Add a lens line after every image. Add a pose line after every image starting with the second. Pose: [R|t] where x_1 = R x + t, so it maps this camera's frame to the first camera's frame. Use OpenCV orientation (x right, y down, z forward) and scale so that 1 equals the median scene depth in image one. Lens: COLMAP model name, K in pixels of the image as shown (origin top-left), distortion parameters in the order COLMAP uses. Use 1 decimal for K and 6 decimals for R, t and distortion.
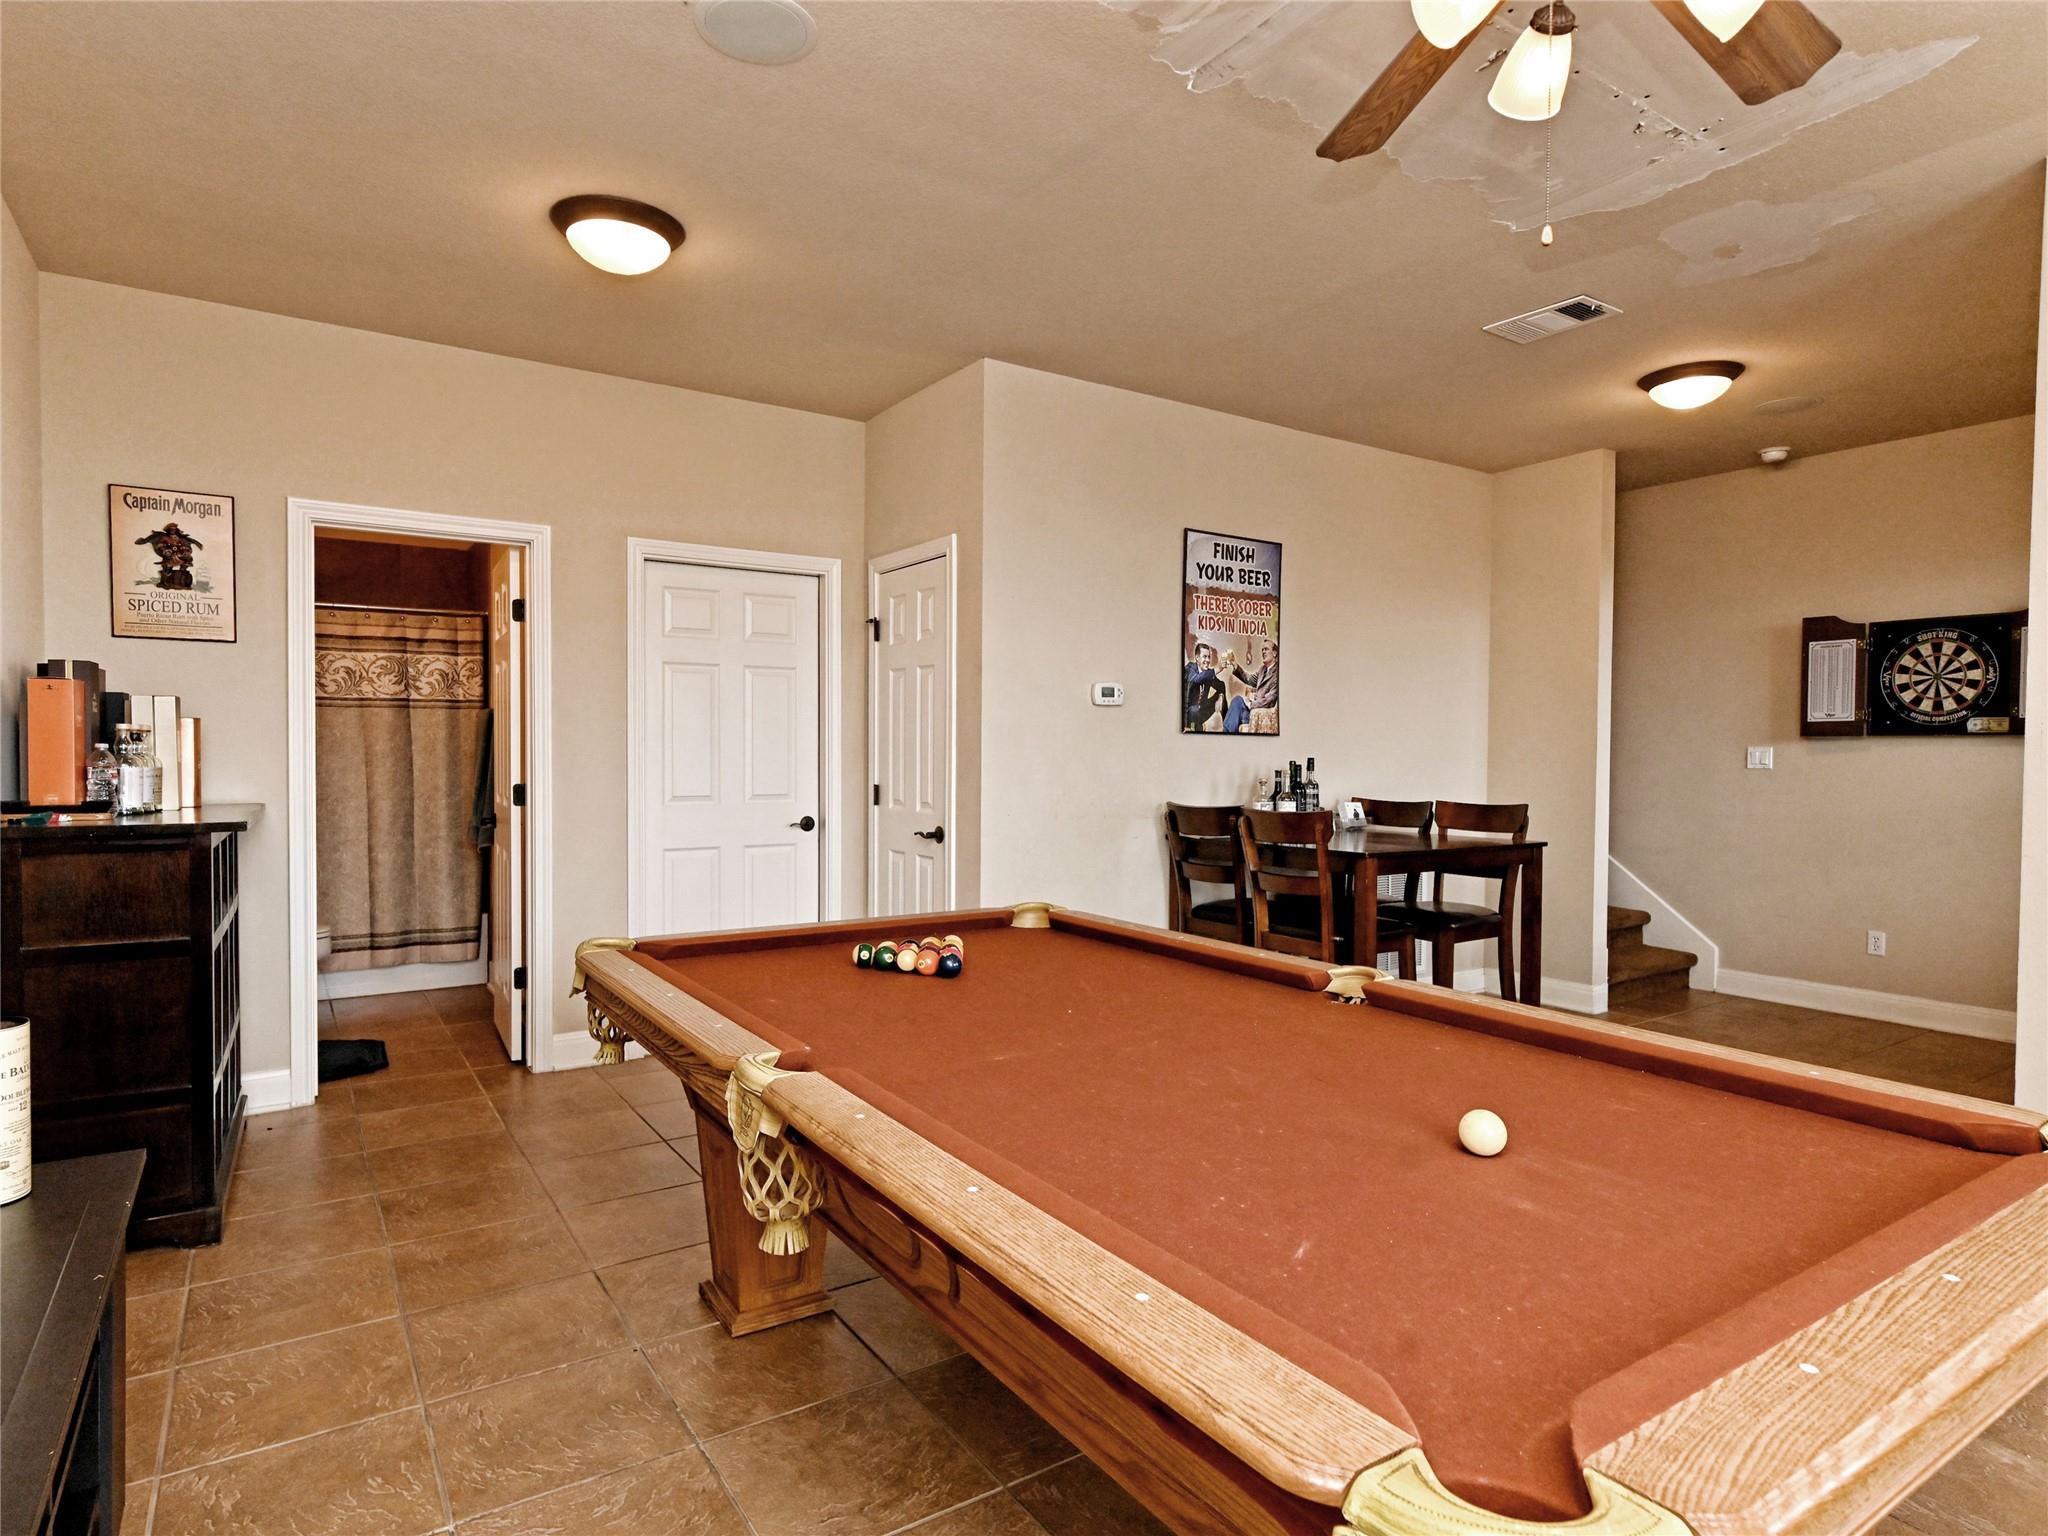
lens RADIAL K [[1127.4, 0, 1019.7], [0, 1127.4, 777.7], [0, 0, 1]] dist [0.007863, -0.001185]
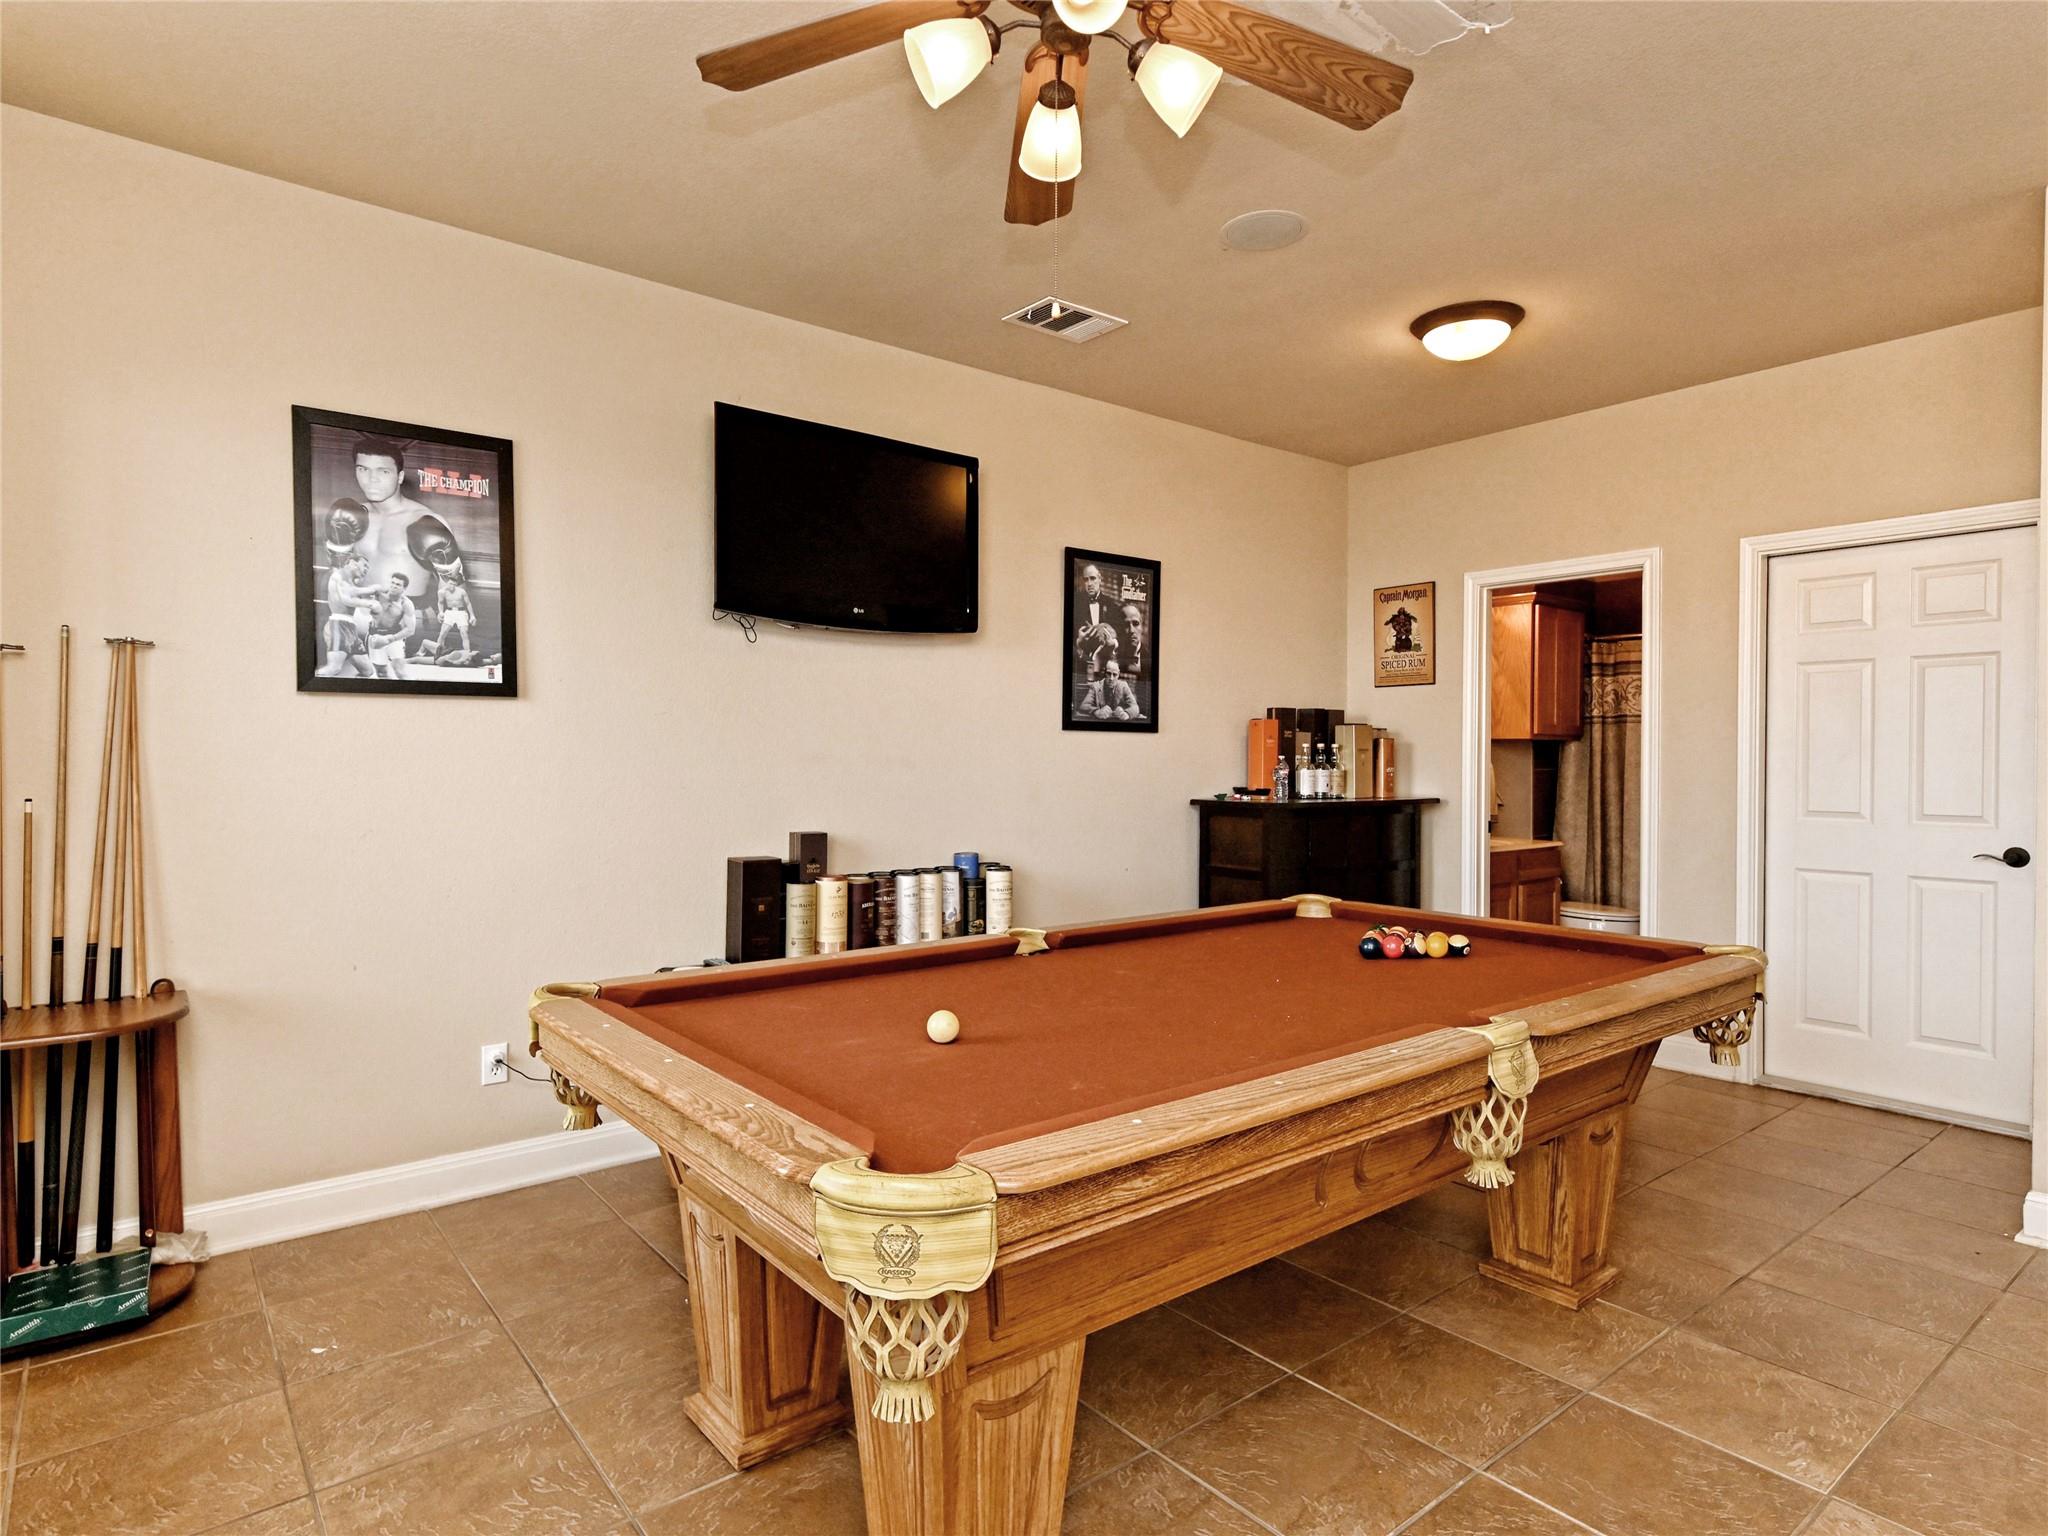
lens RADIAL K [[1127.4, 0, 1019.7], [0, 1127.4, 777.7], [0, 0, 1]] dist [0.007863, -0.001185]
pose [[0.090652, 0.015146, -0.995767, 1.669584], [-0.026790, 0.999560, 0.012765, -0.014266], [0.995522, 0.025519, 0.091017, 0.887568]]
